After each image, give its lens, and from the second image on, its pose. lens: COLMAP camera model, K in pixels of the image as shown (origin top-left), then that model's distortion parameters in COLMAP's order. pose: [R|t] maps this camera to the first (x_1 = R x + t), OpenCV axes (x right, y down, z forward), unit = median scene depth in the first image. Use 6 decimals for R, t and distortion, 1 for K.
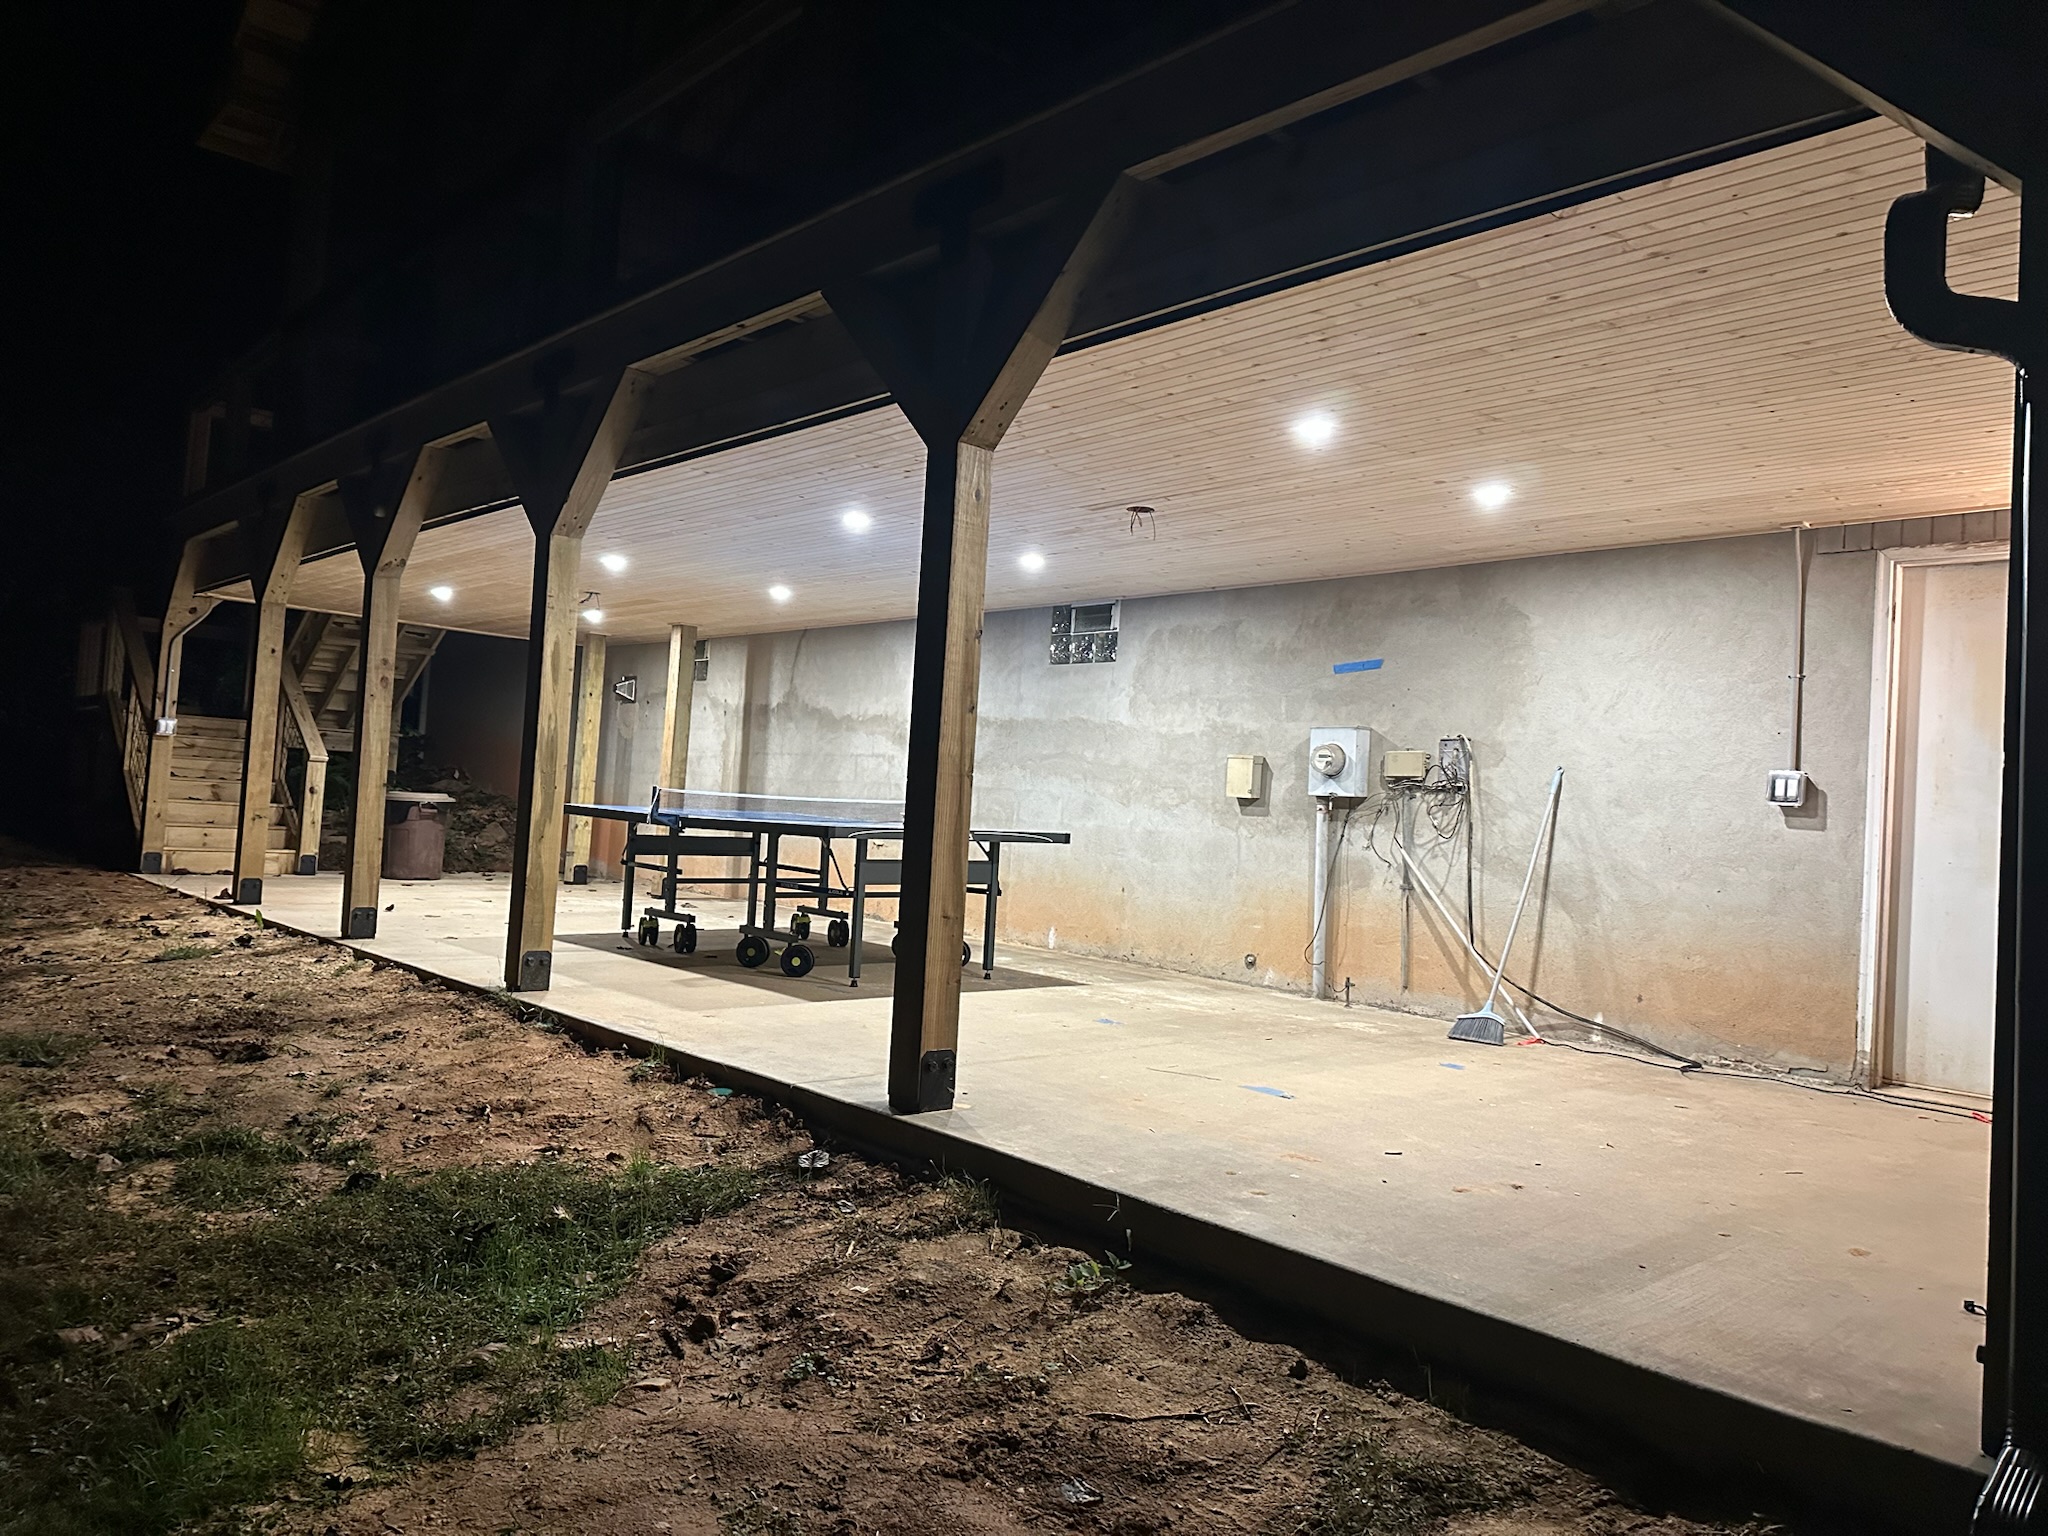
lens RADIAL K [[1417.3, 0, 1024.0], [0, 1417.3, 768.0], [0, 0, 1]] dist [0.109478, -0.143084]
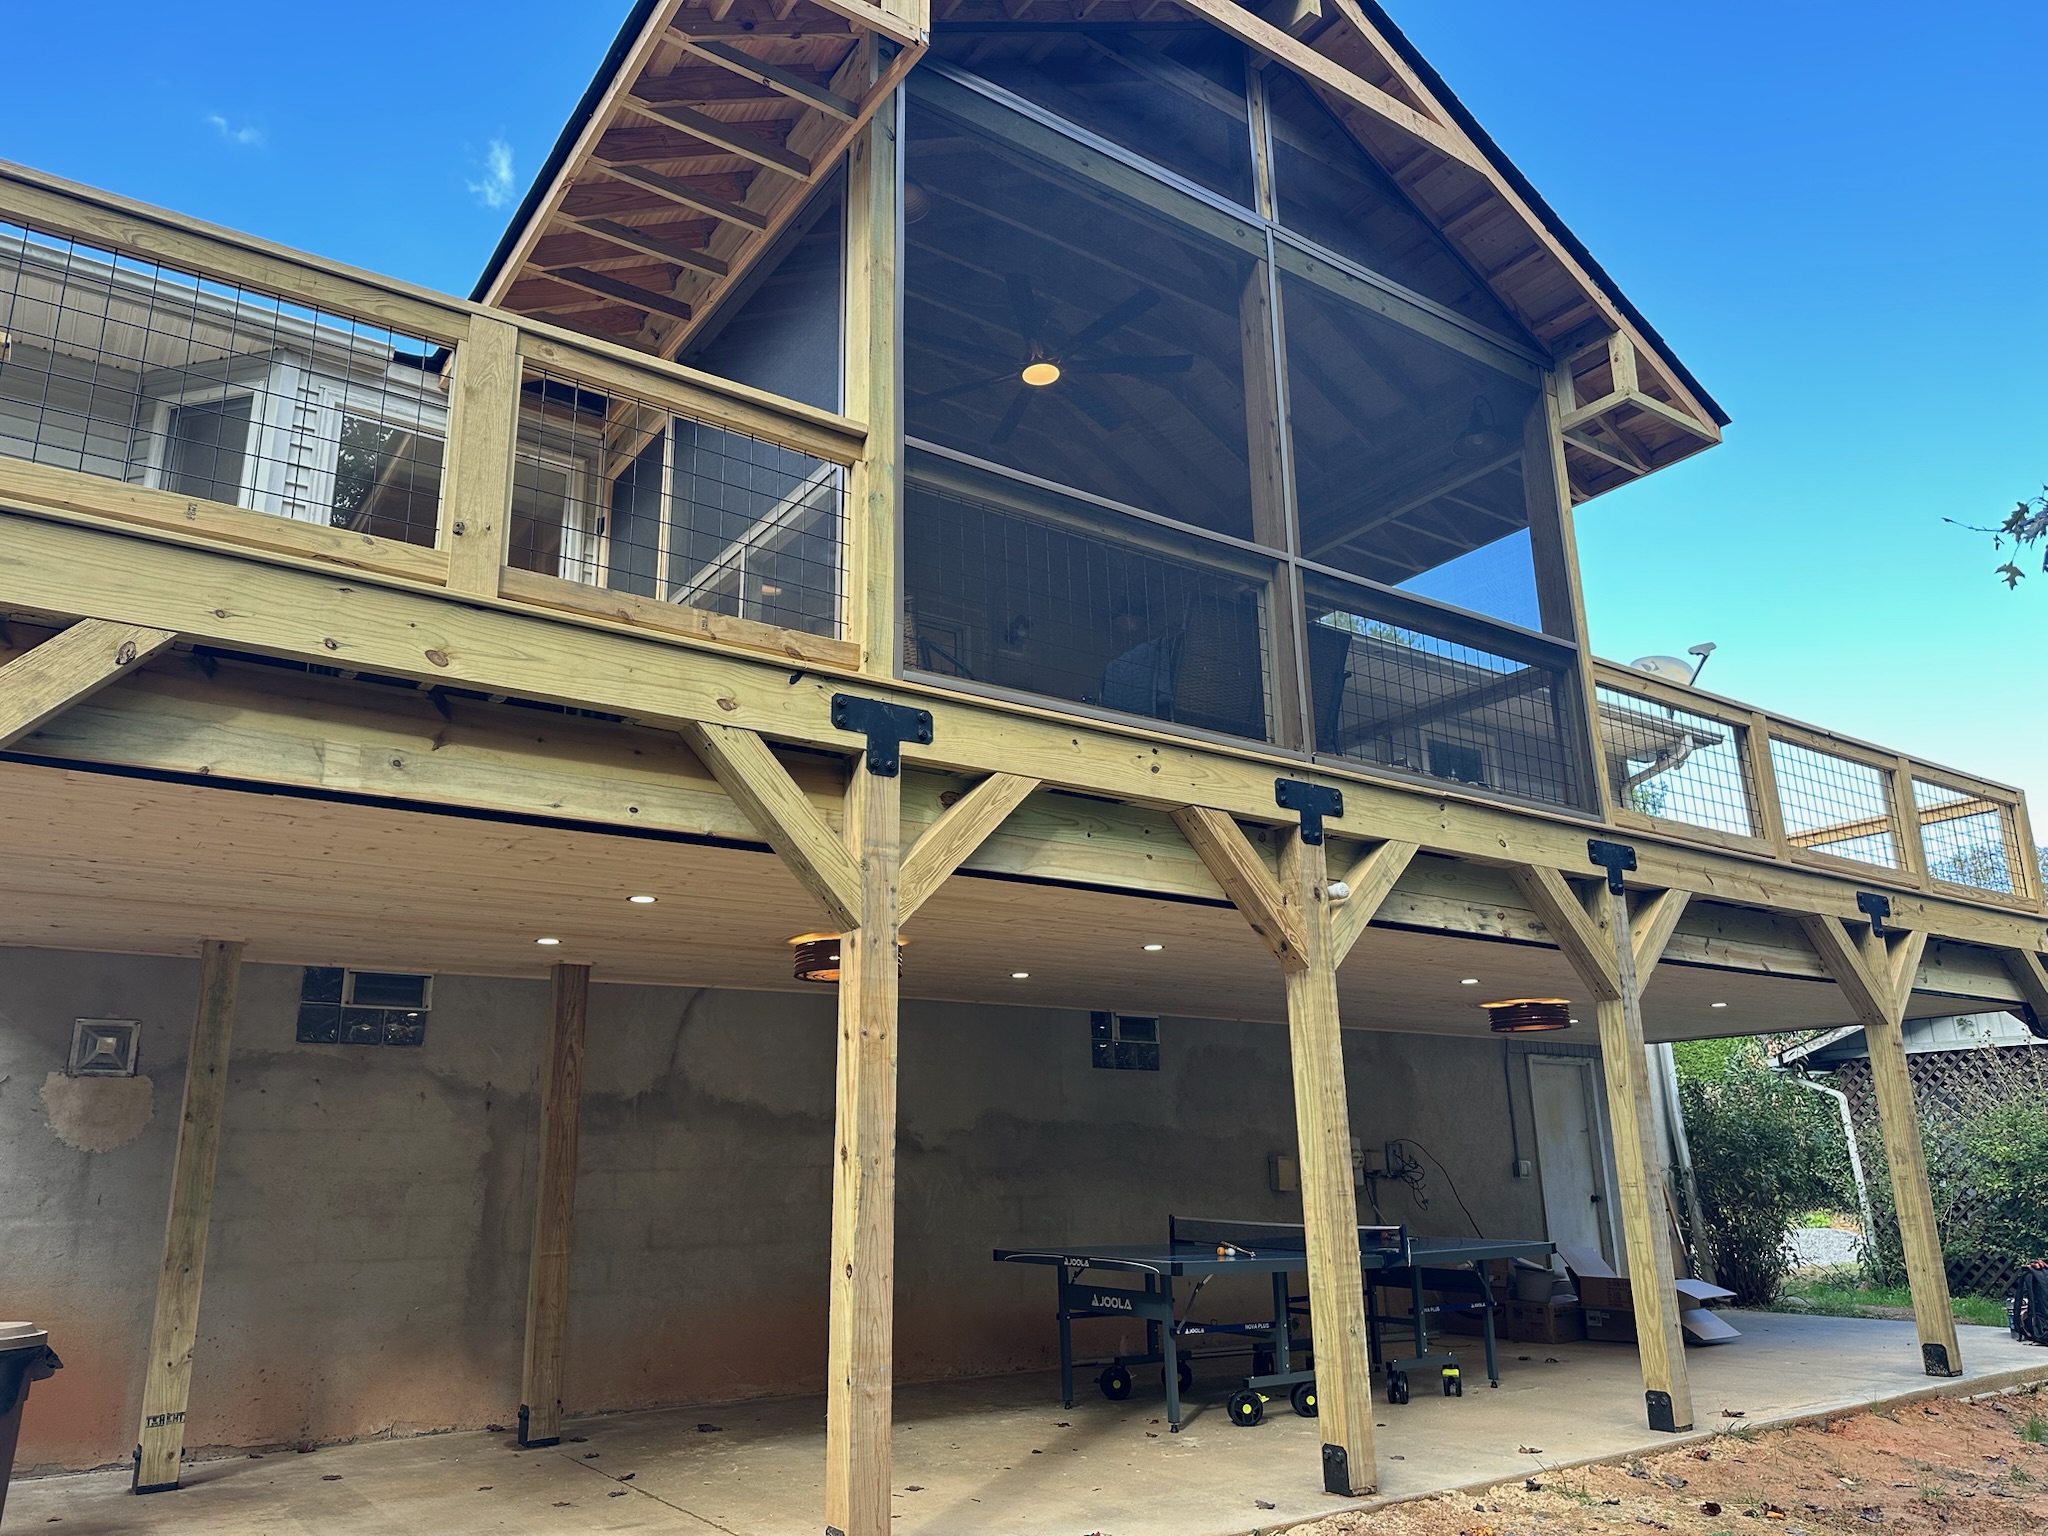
lens RADIAL K [[1417.3, 0, 1024.0], [0, 1417.3, 768.0], [0, 0, 1]] dist [0.109478, -0.143084]
pose [[0.143905, 0.205453, 0.968029, -1.113573], [-0.009707, 0.978457, -0.206224, -0.075999], [-0.989544, 0.020280, 0.142799, 0.936163]]
